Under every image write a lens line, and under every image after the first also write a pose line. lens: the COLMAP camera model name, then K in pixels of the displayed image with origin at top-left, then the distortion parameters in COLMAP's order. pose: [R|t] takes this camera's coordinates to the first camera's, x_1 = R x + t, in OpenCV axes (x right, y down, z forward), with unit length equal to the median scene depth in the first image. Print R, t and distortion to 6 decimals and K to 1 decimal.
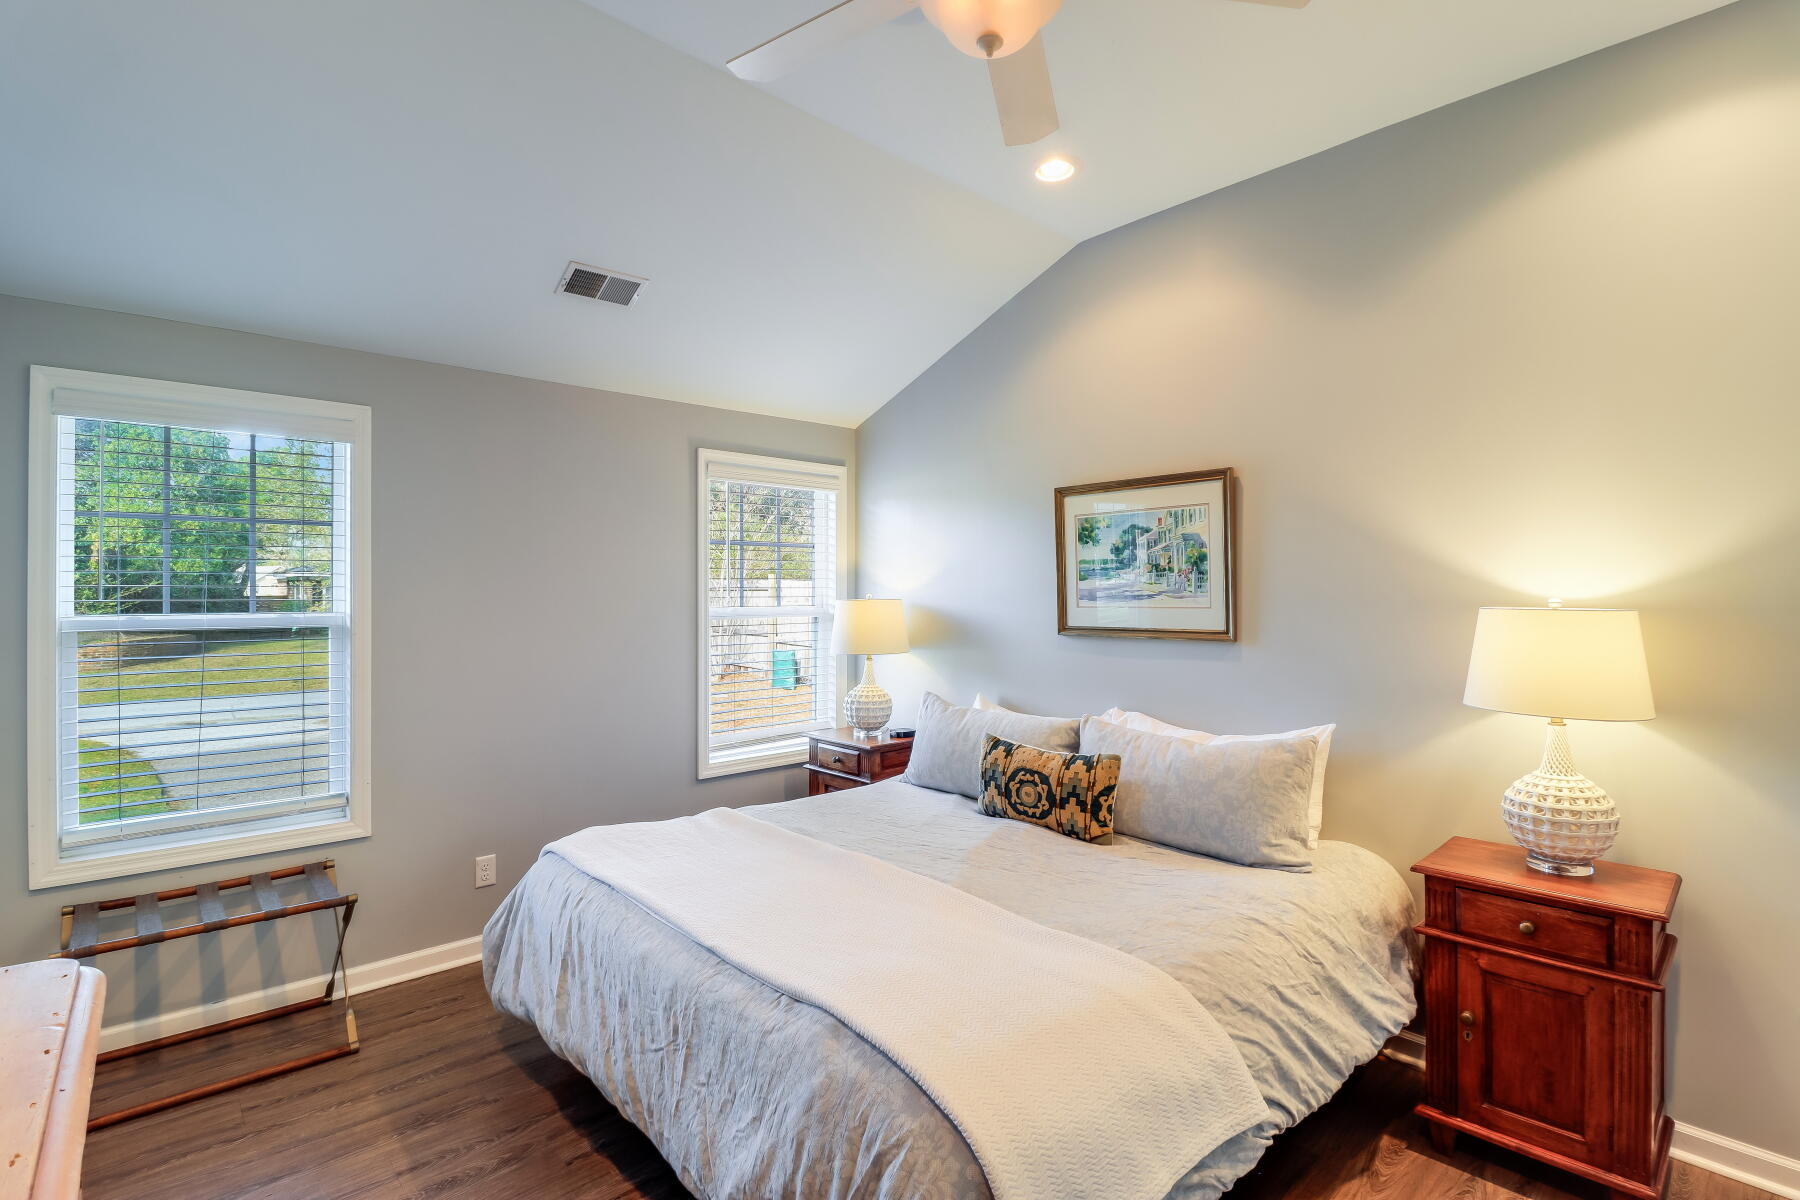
lens RADIAL K [[847.2, 0, 901.2], [0, 847.2, 591.7], [0, 0, 1]] dist [-0.002143, -0.002095]
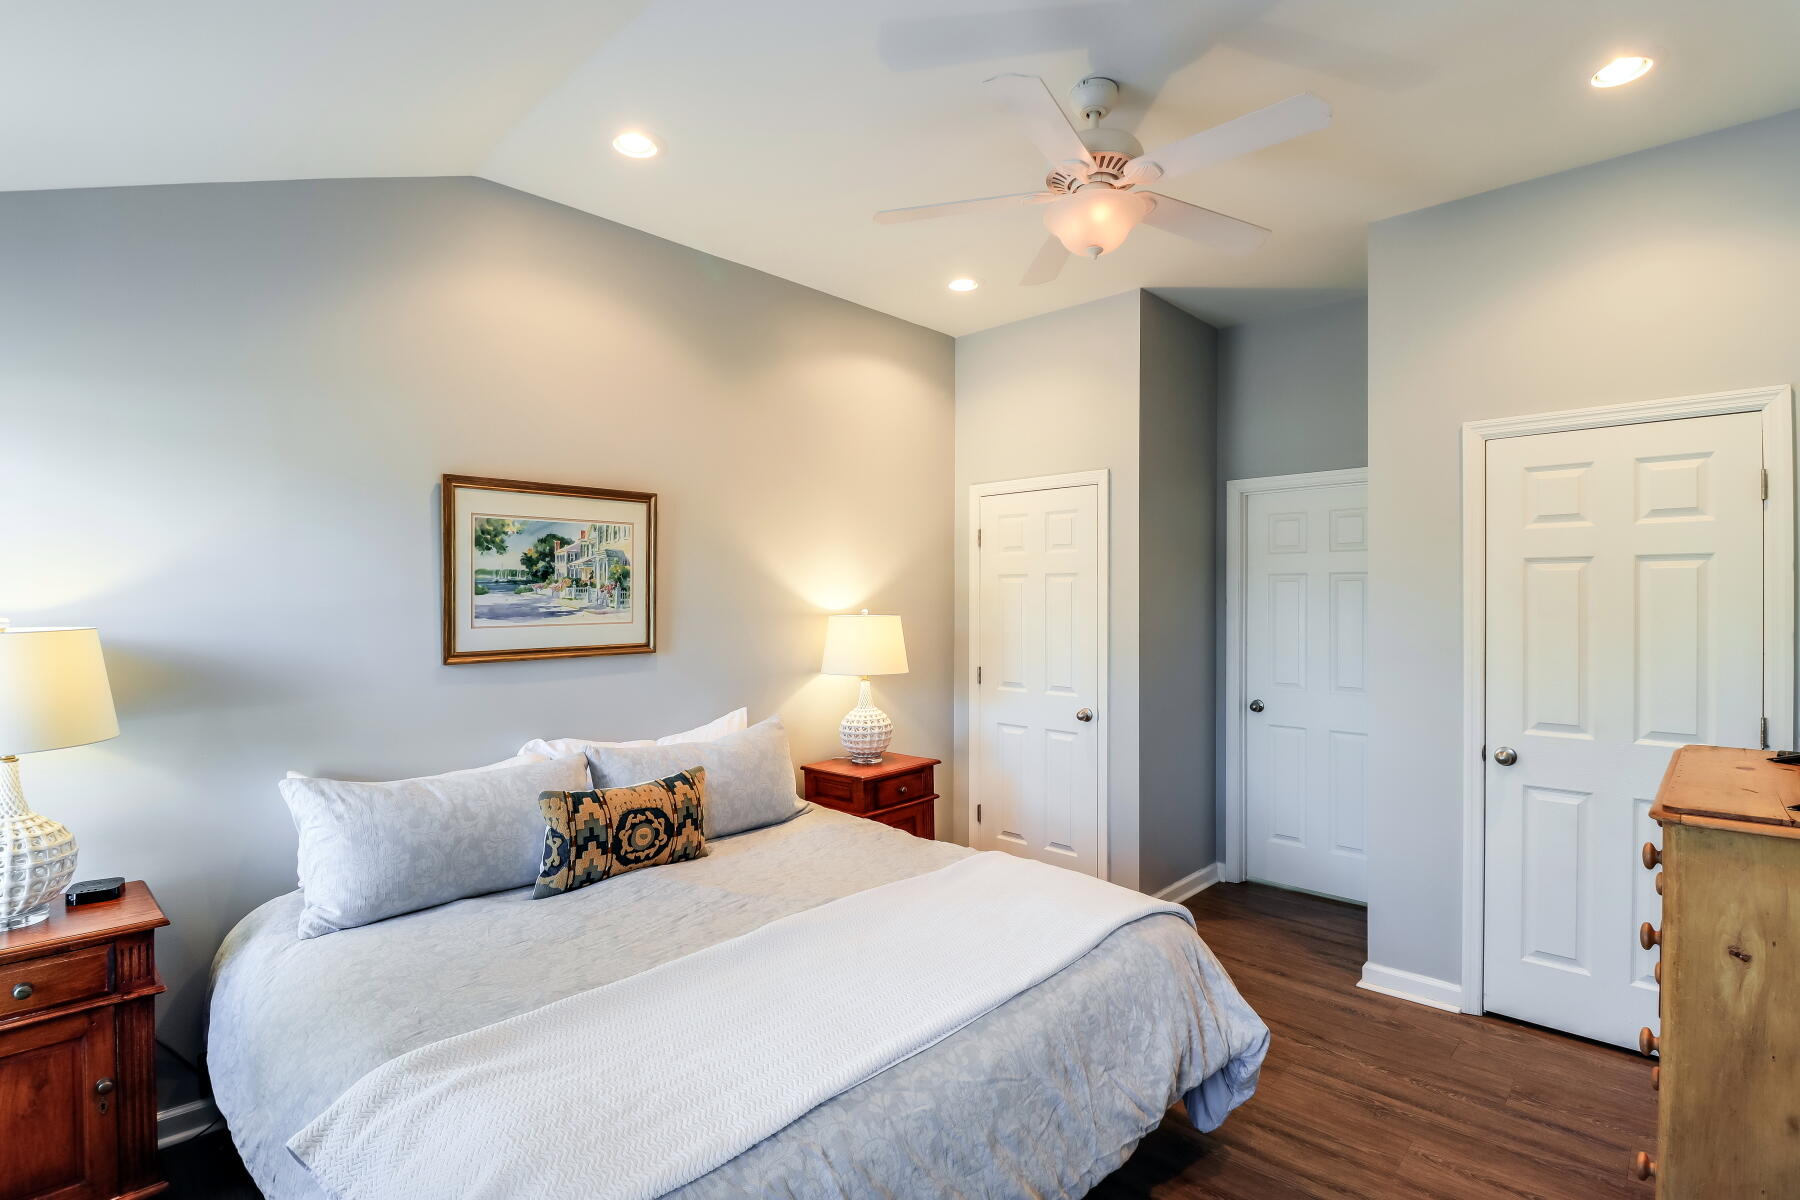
lens RADIAL K [[859.1, 0, 901.2], [0, 859.1, 603.9], [0, 0, 1]] dist [-0.010689, -0.001840]
pose [[-0.085020, -0.004013, 0.996371, -0.701955], [0.002760, 0.999987, 0.004263, -0.007526], [-0.996375, 0.003113, -0.085007, 0.733746]]
